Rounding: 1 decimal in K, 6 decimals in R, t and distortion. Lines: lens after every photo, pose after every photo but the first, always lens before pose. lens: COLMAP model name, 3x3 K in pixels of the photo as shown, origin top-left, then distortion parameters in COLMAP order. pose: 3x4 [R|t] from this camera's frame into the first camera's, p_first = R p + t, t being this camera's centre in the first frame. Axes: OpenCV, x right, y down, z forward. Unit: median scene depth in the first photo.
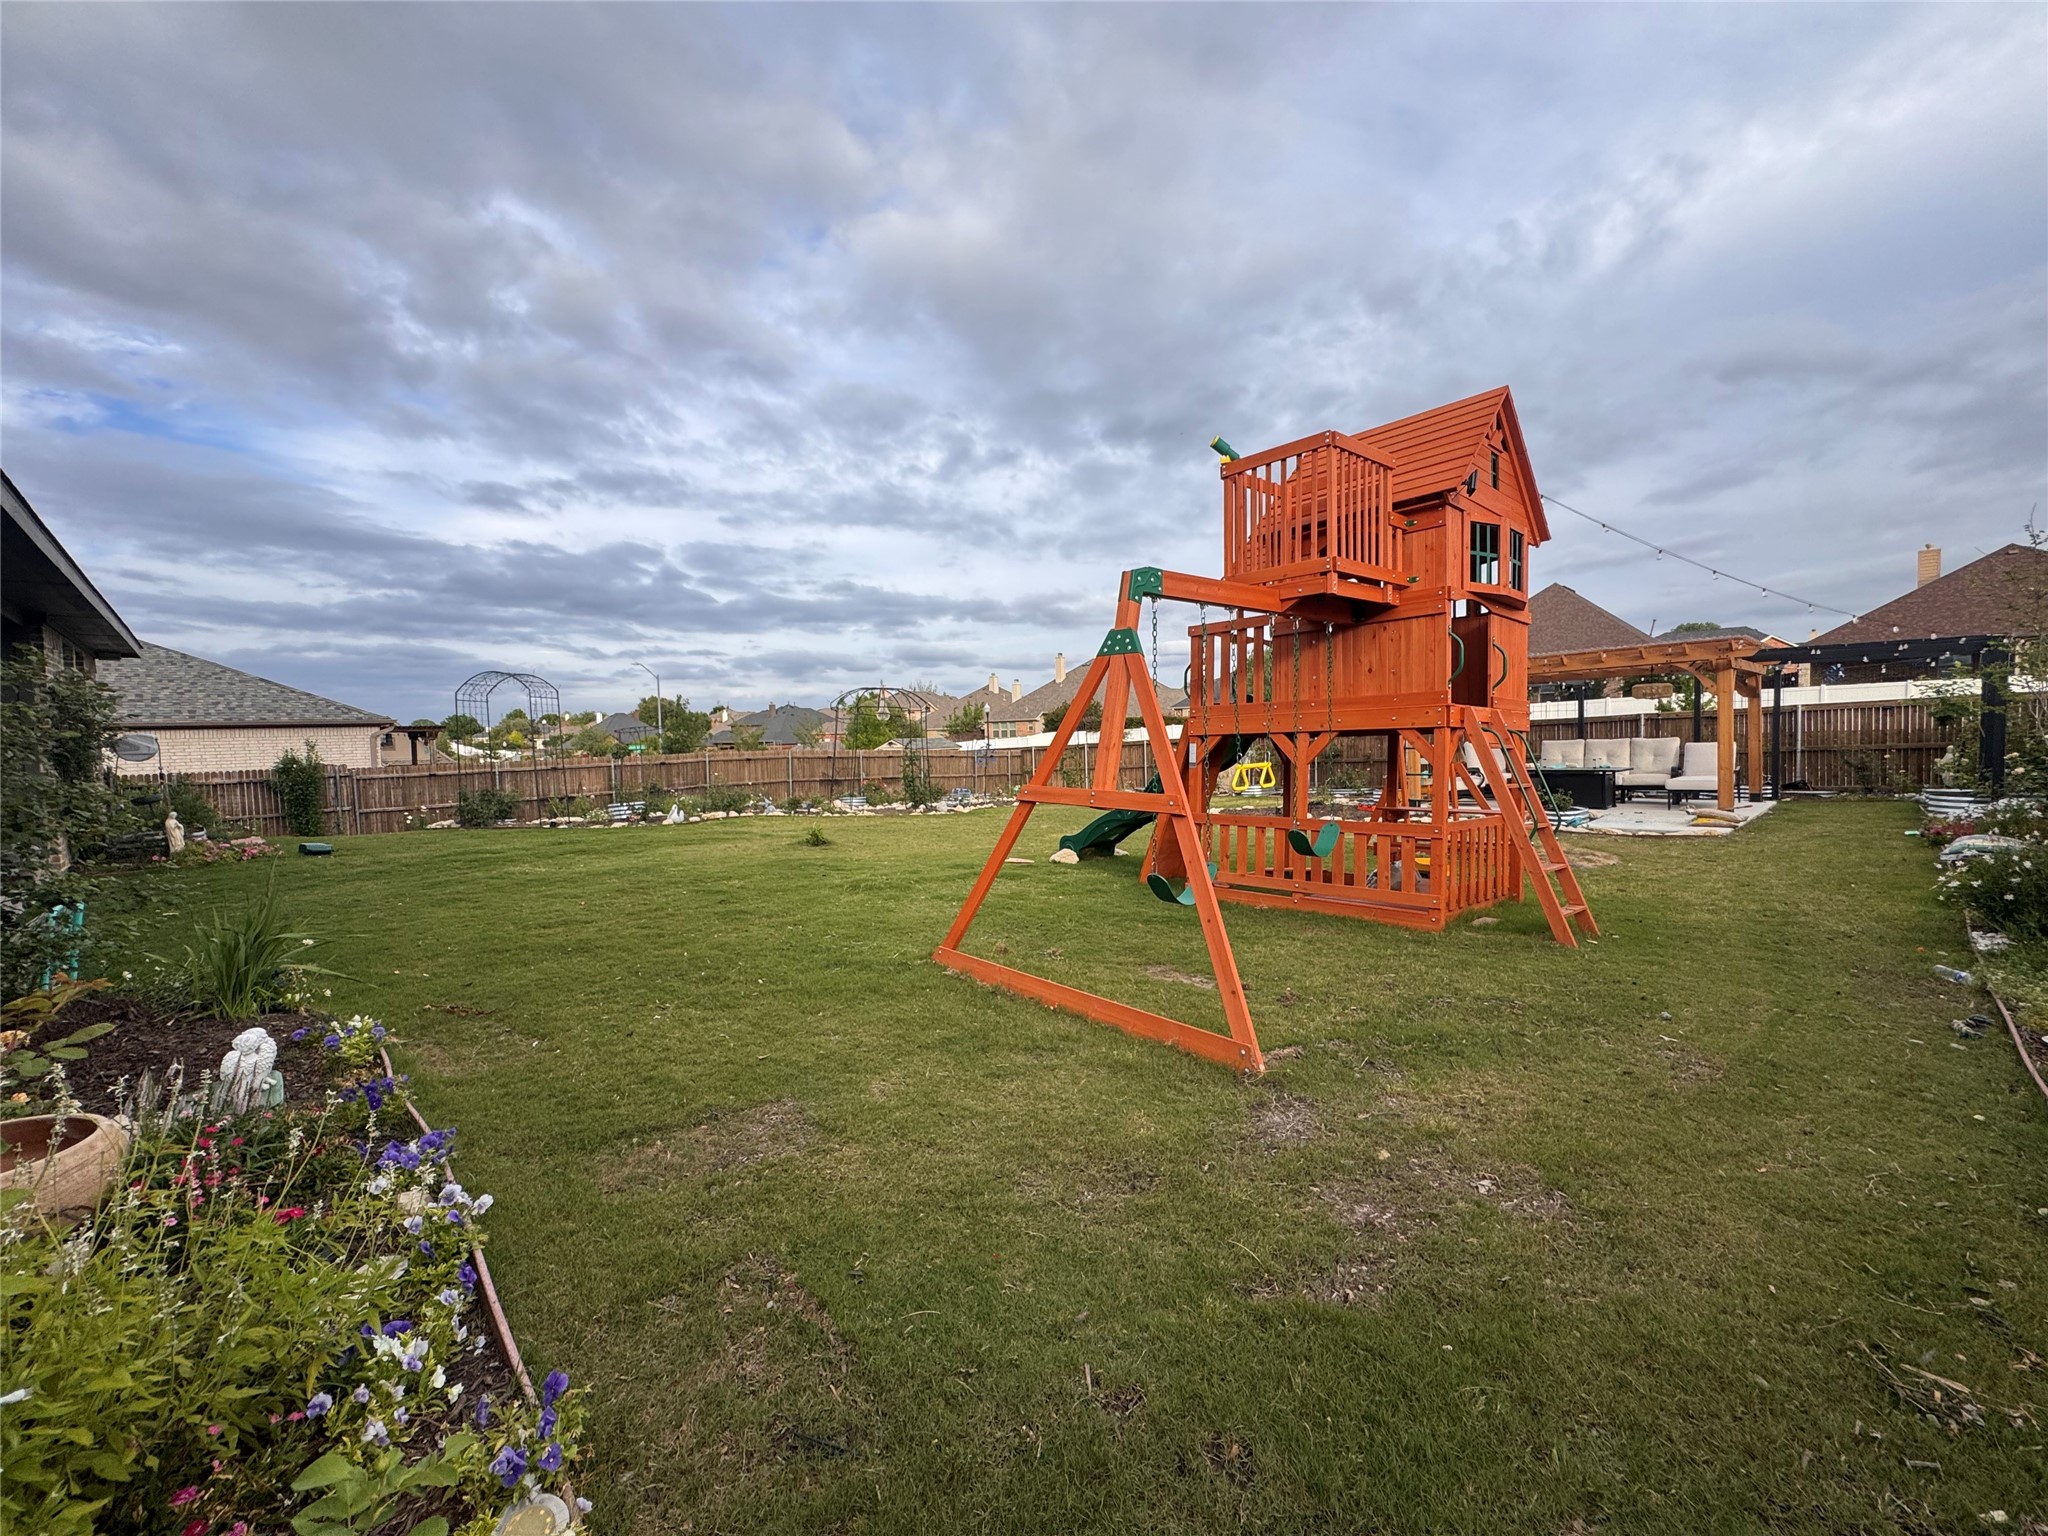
lens RADIAL K [[806.4, 0, 1024.0], [0, 806.4, 768.0], [0, 0, 1]] dist [0.000899, 0.000257]
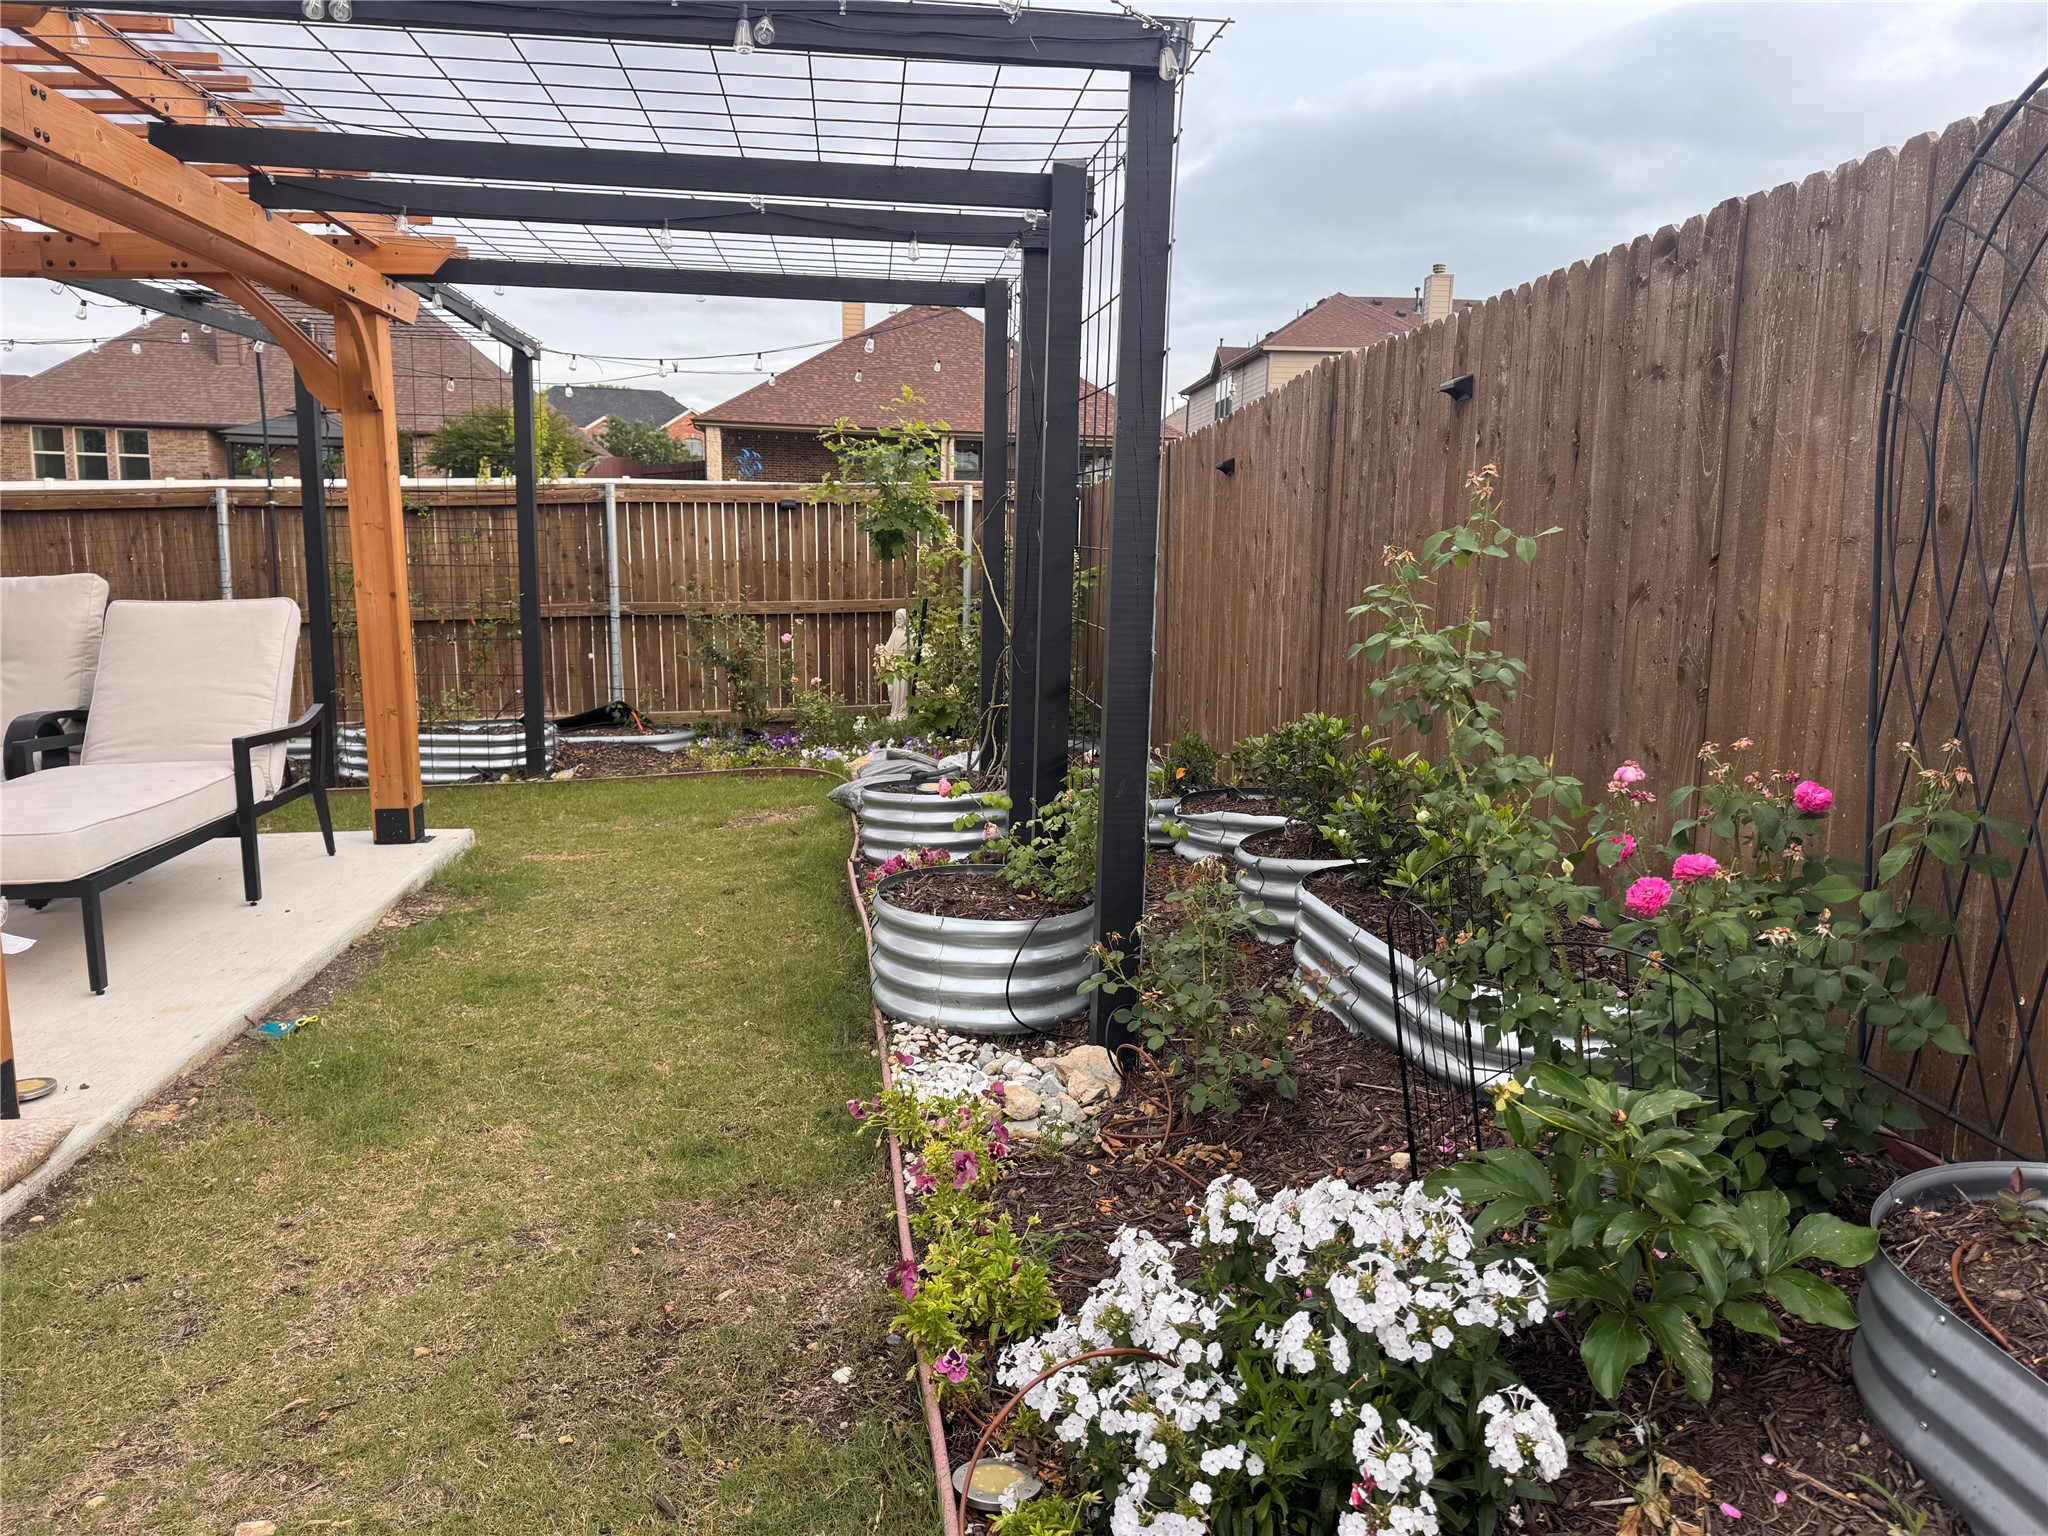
lens RADIAL K [[1415.3, 0, 1024.0], [0, 1415.3, 768.0], [0, 0, 1]] dist [0.001343, 0.000144]
pose [[0.569768, -0.087310, 0.817154, 0.593157], [-0.008539, 0.993658, 0.112123, -0.027576], [-0.821761, -0.070861, 0.565409, 0.538535]]
